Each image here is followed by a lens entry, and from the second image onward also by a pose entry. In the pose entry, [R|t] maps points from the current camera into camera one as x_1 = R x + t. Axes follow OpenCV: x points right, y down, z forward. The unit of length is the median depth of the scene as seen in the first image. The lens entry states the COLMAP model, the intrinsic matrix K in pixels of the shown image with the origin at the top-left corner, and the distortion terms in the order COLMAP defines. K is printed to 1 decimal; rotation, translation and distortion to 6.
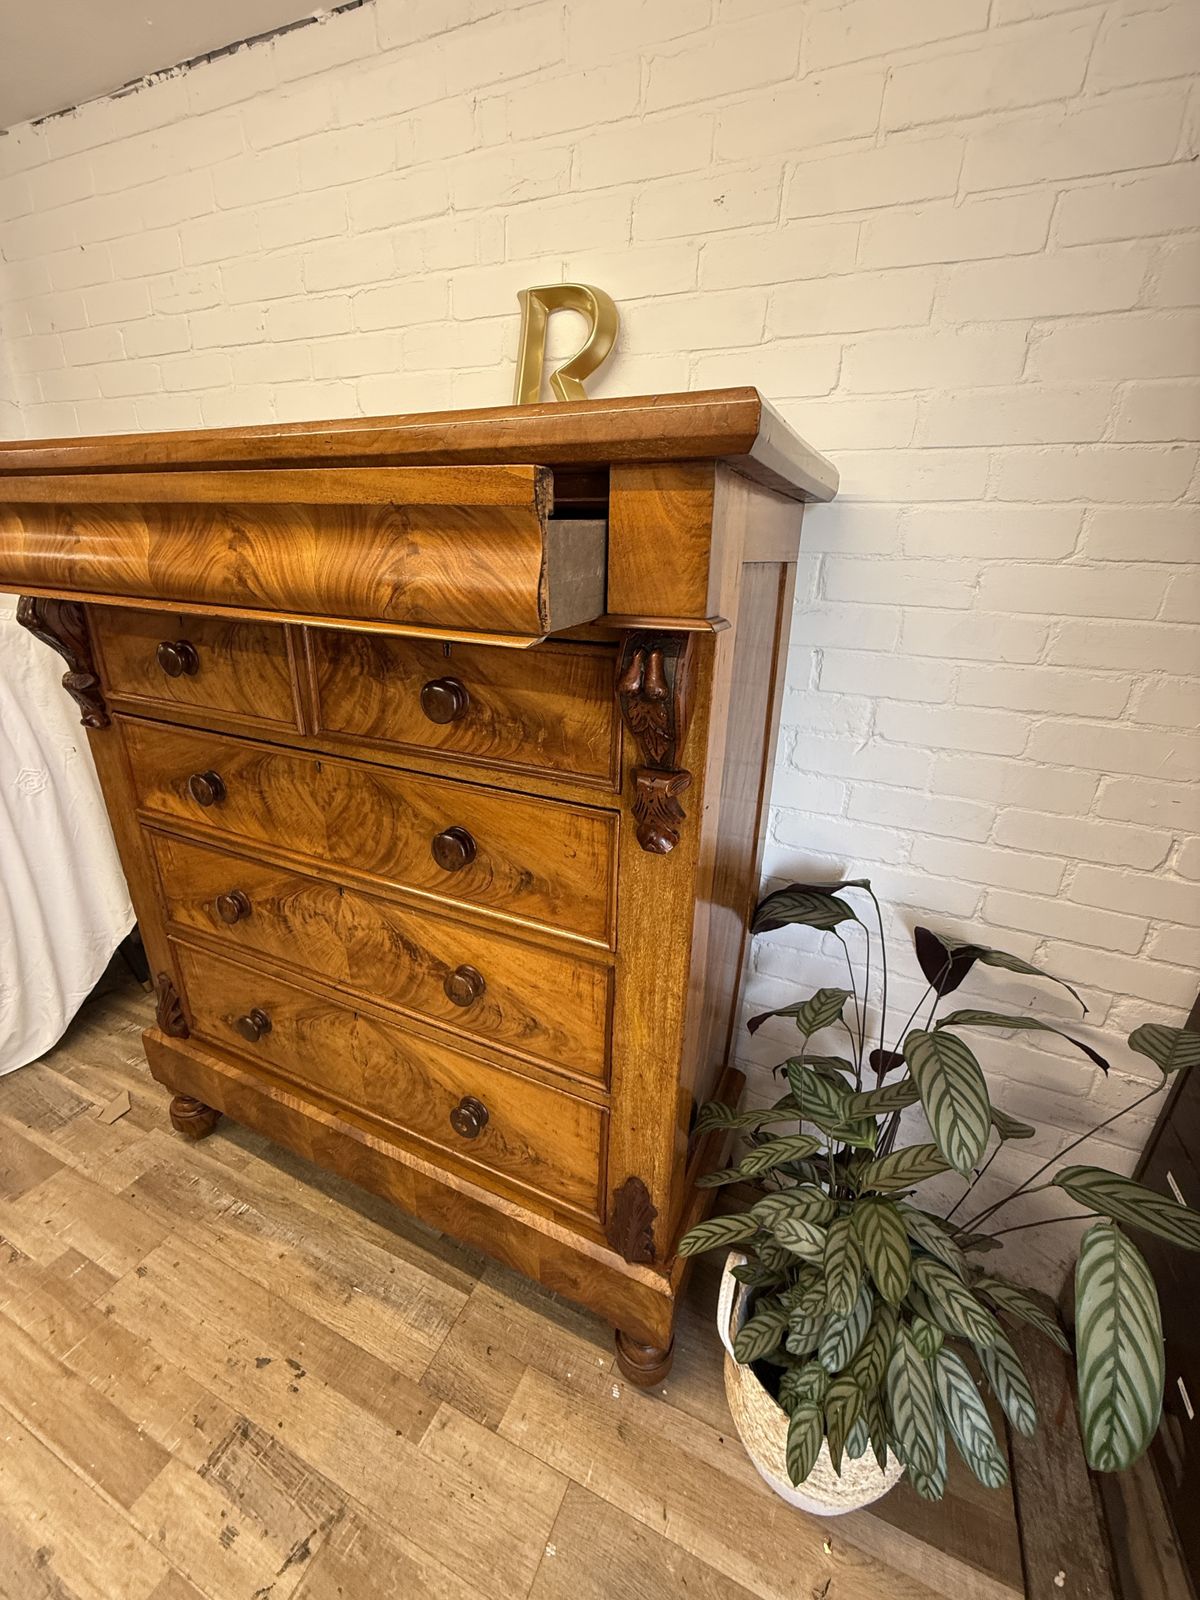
lens RADIAL K [[637.3, 0, 602.3], [0, 637.3, 792.8], [0, 0, 1]] dist [-0.000523, 0.000403]
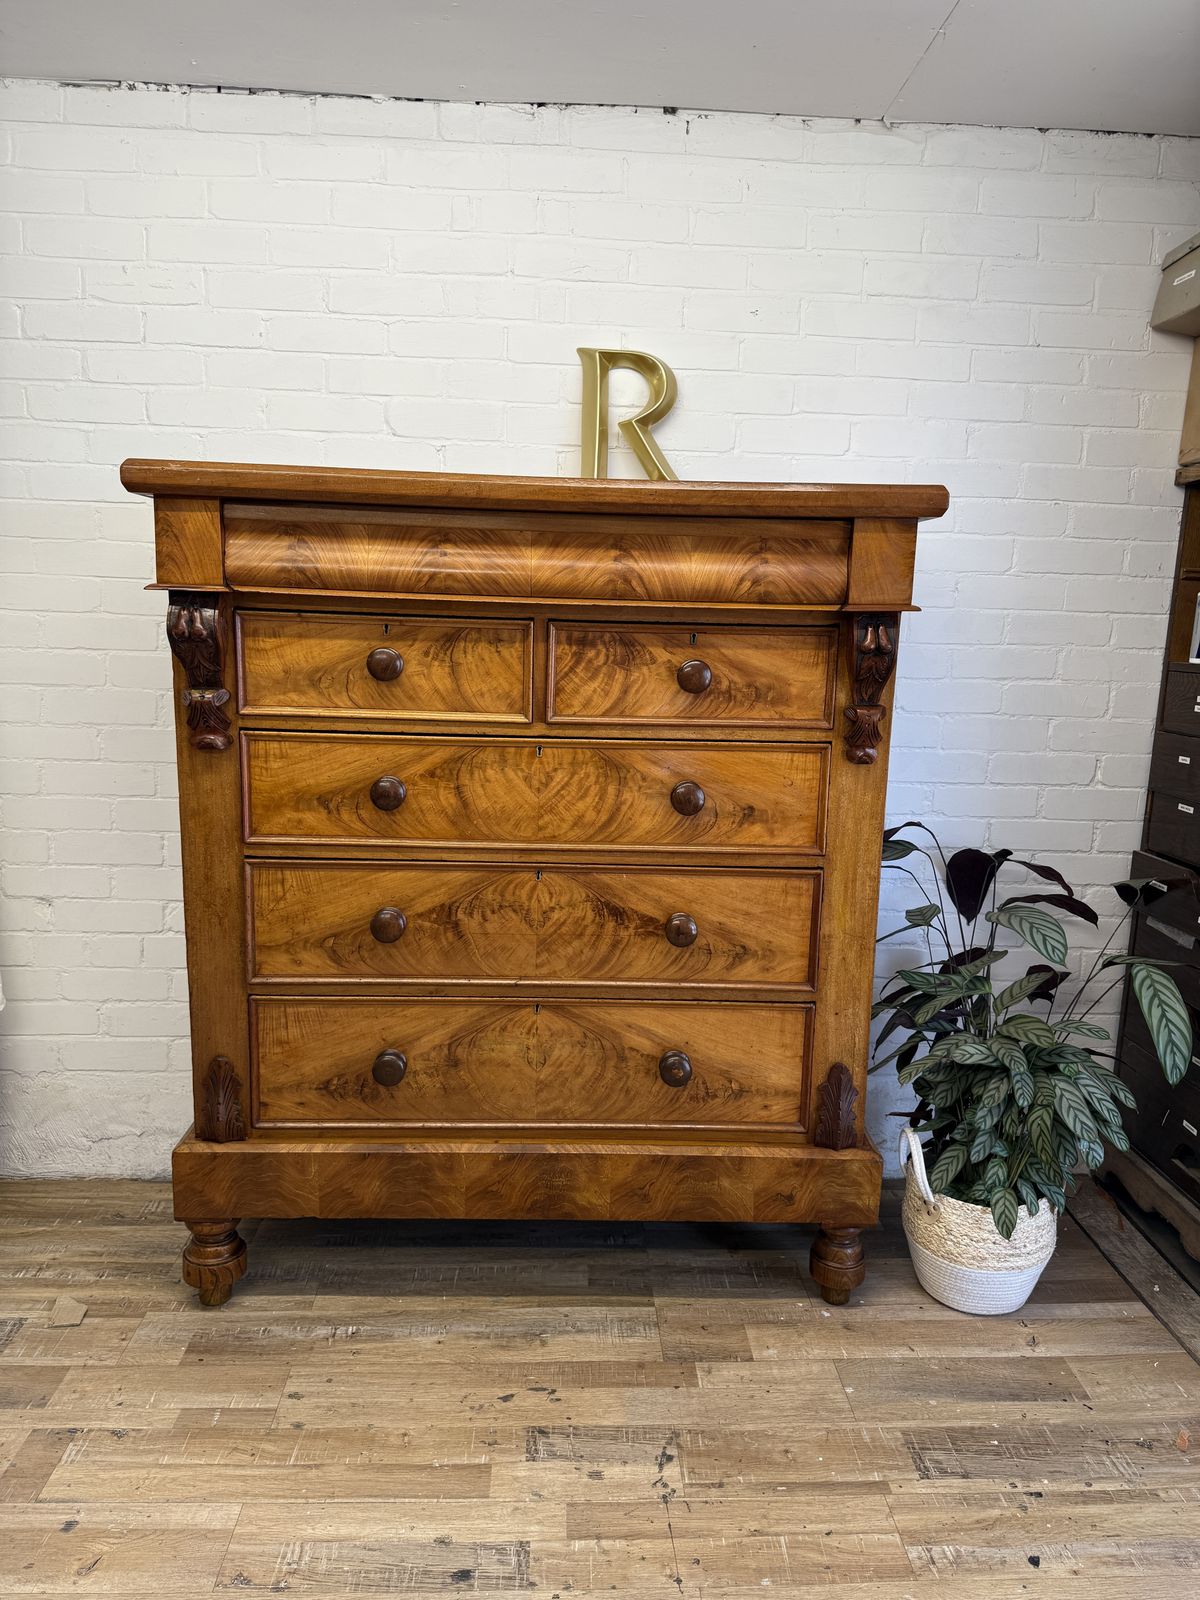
lens RADIAL K [[1130.0, 0, 597.1], [0, 1130.0, 801.9], [0, 0, 1]] dist [0.043721, -0.059269]
pose [[0.897260, -0.086896, 0.432867, -1.177765], [0.154171, 0.980388, -0.122761, 0.296203], [-0.413711, 0.176884, 0.893060, -0.769180]]
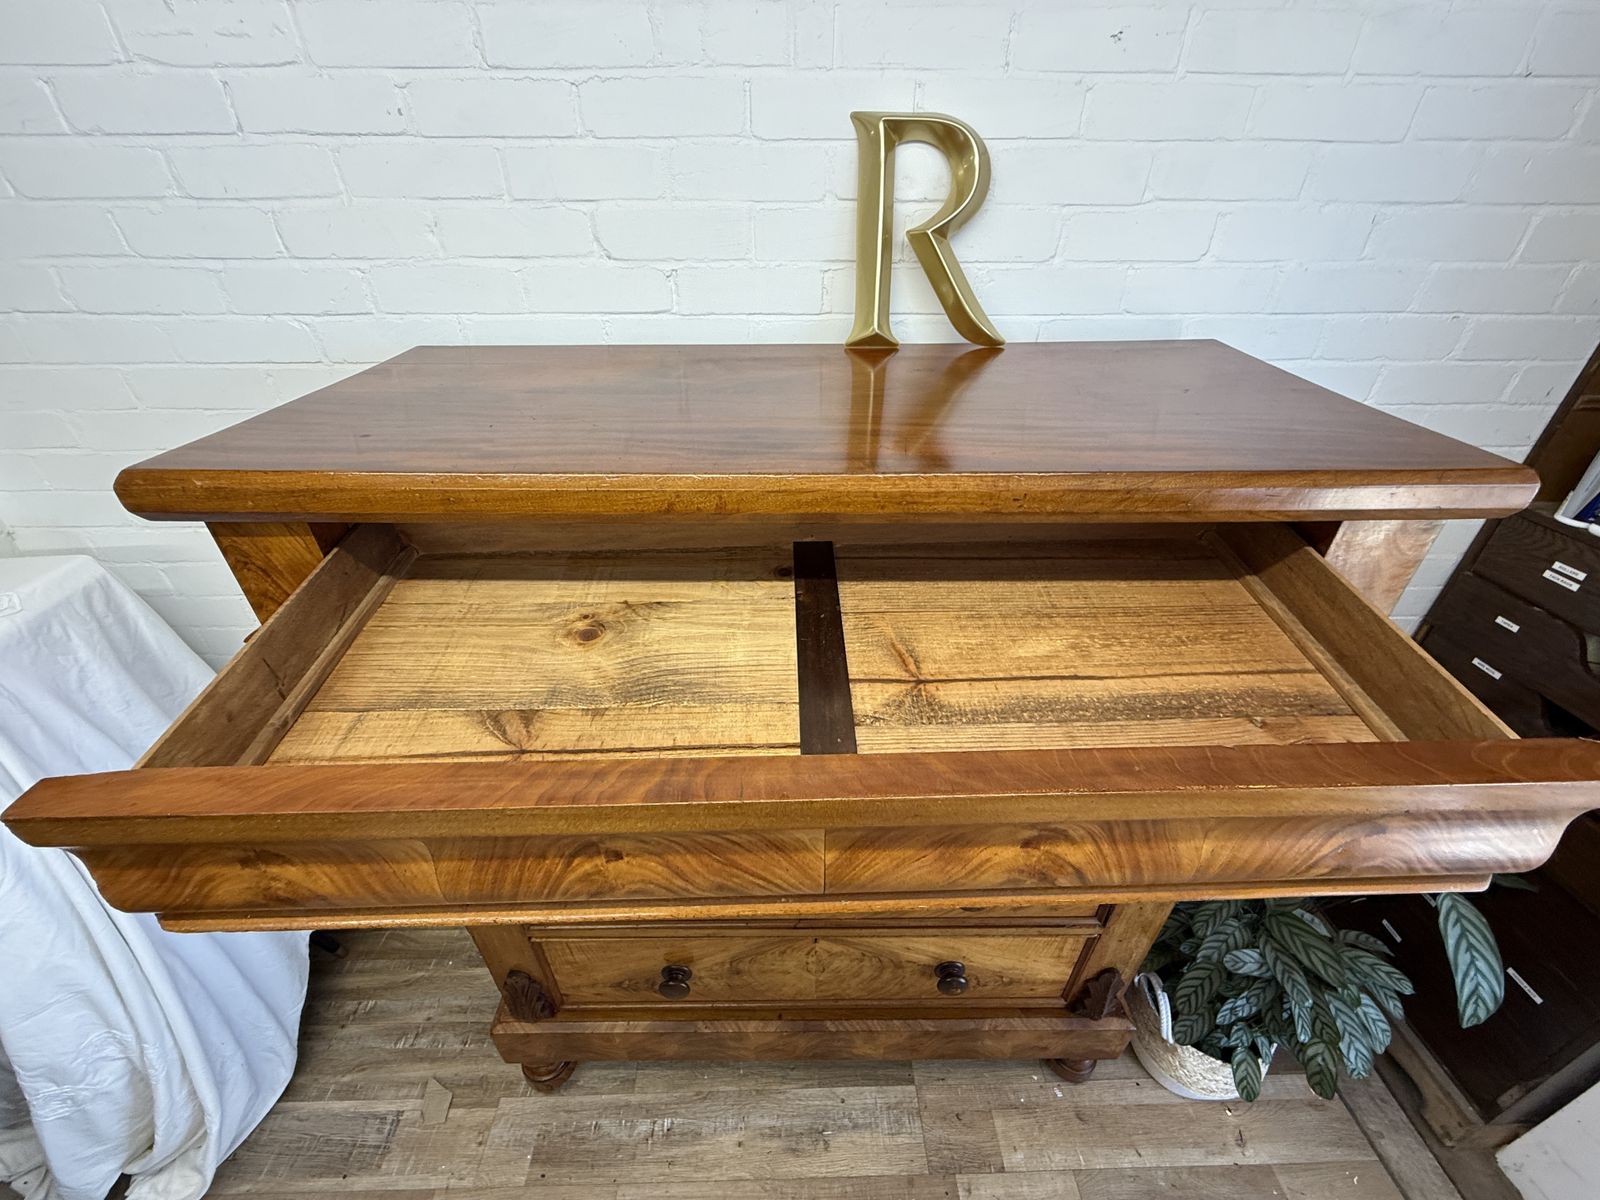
lens RADIAL K [[637.3, 0, 792.6], [0, 637.3, 597.7], [0, 0, 1]] dist [-0.000523, 0.000403]
pose [[0.906498, -0.258864, 0.333542, -0.695256], [0.177528, 0.950458, 0.255174, -0.476555], [-0.383074, -0.172102, 0.907544, 0.226882]]
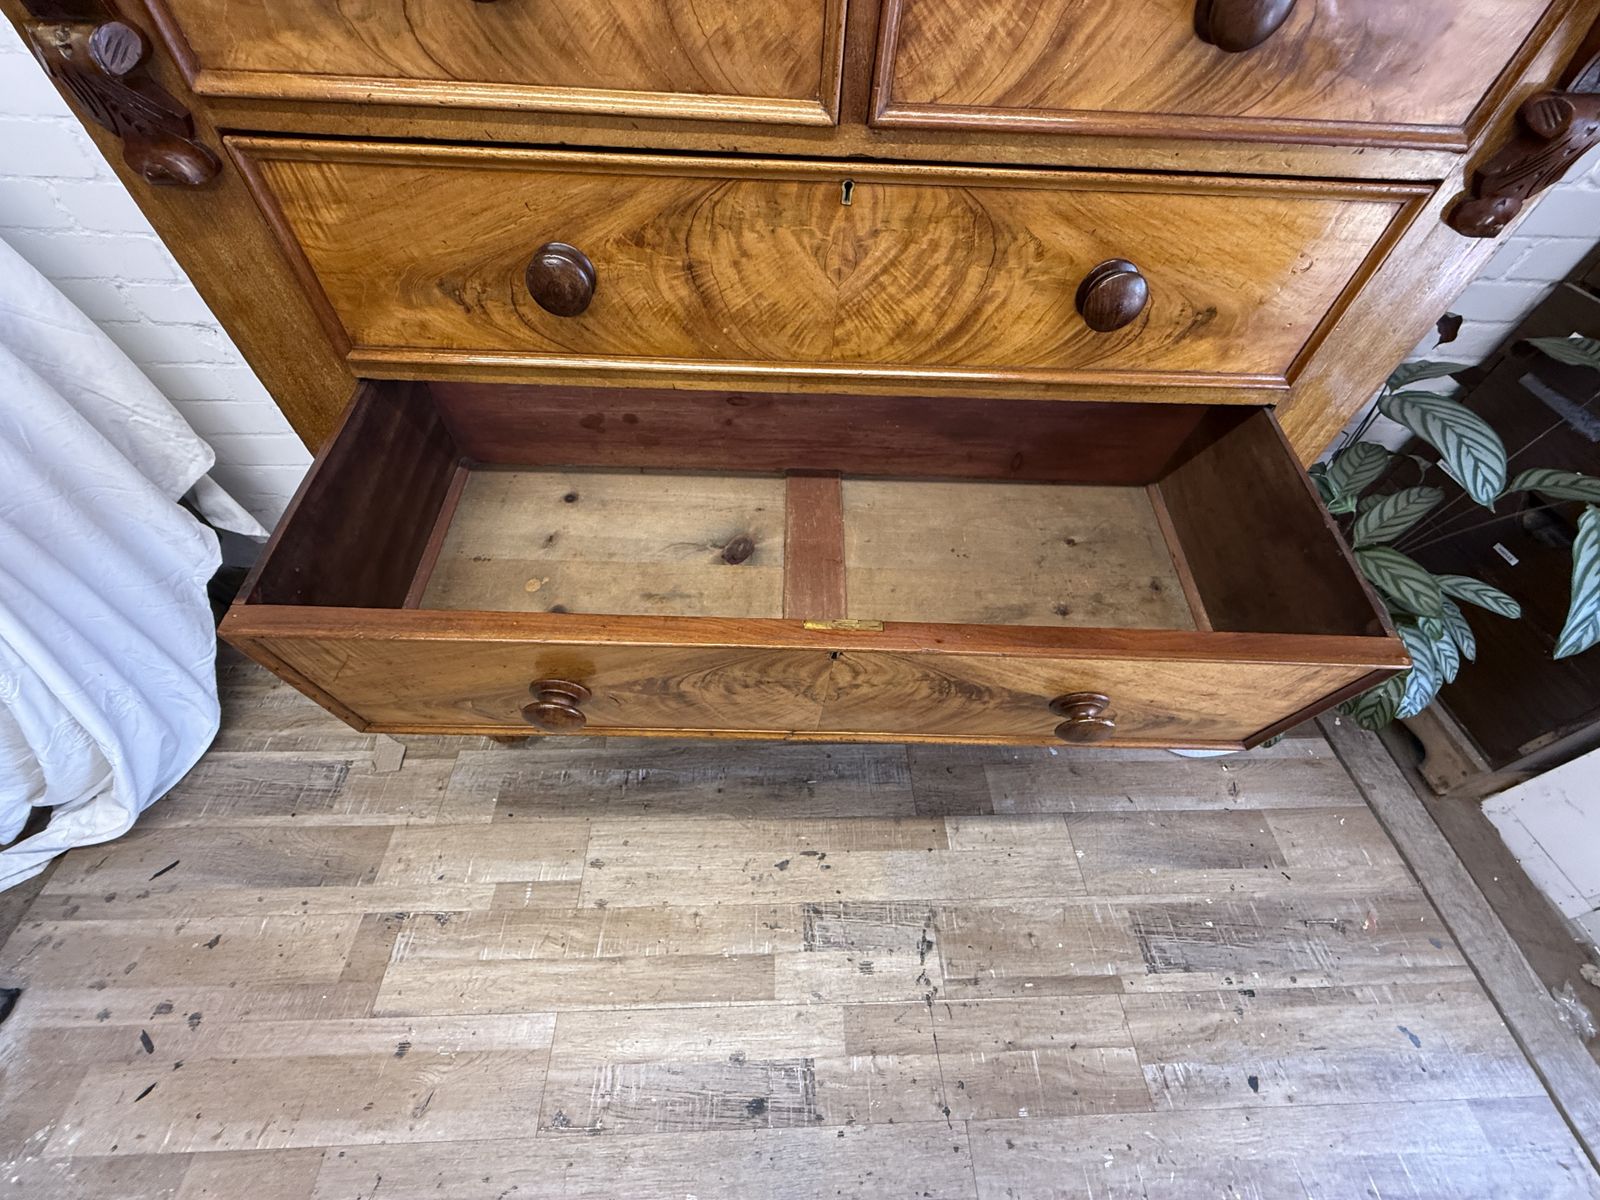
lens RADIAL K [[637.3, 0, 792.6], [0, 637.3, 597.7], [0, 0, 1]] dist [-0.000523, 0.000403]
pose [[0.902333, -0.334045, 0.272414, -0.733210], [0.138294, 0.822938, 0.551042, -0.060071], [-0.408253, -0.459550, 0.788761, 0.402593]]
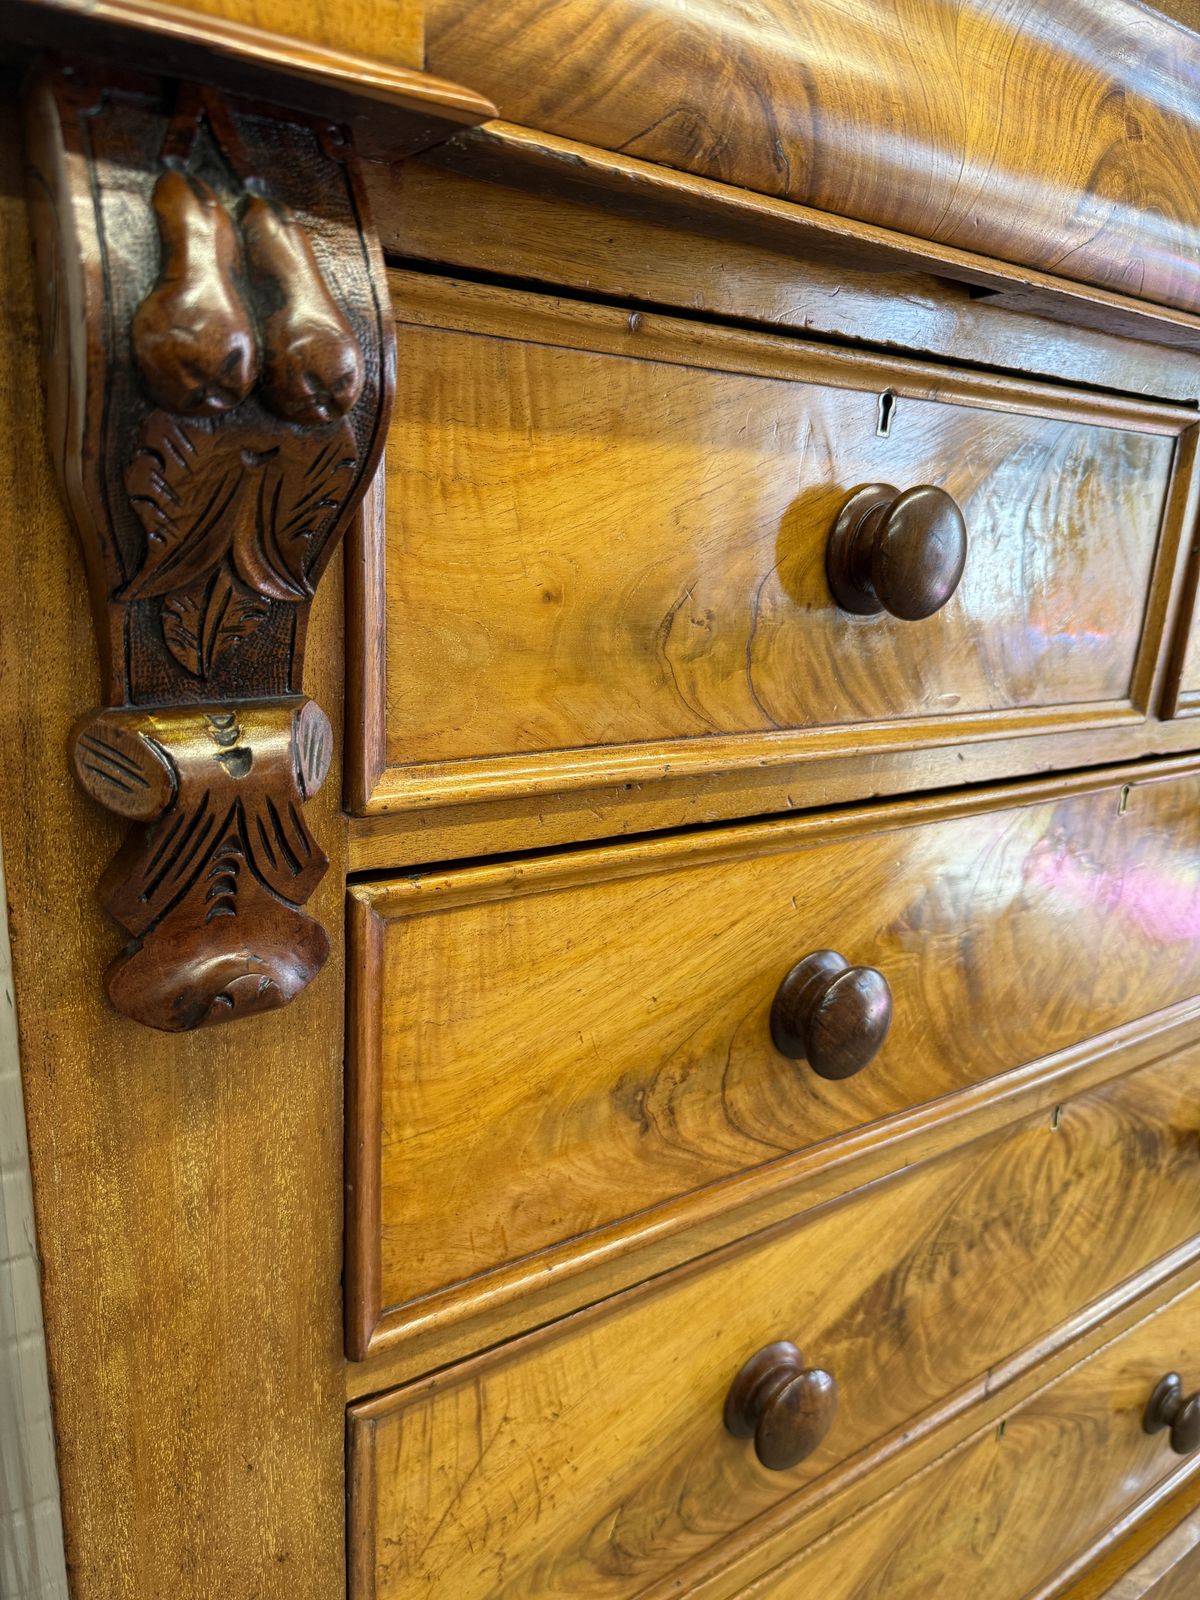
lens RADIAL K [[1160.9, 0, 596.0], [0, 1160.9, 795.3], [0, 0, 1]] dist [-0.028551, 0.003750]
pose [[0.486878, -0.226027, 0.843719, -1.168622], [0.257744, 0.960105, 0.108472, -0.197228], [-0.834576, 0.164650, 0.525712, 0.863536]]
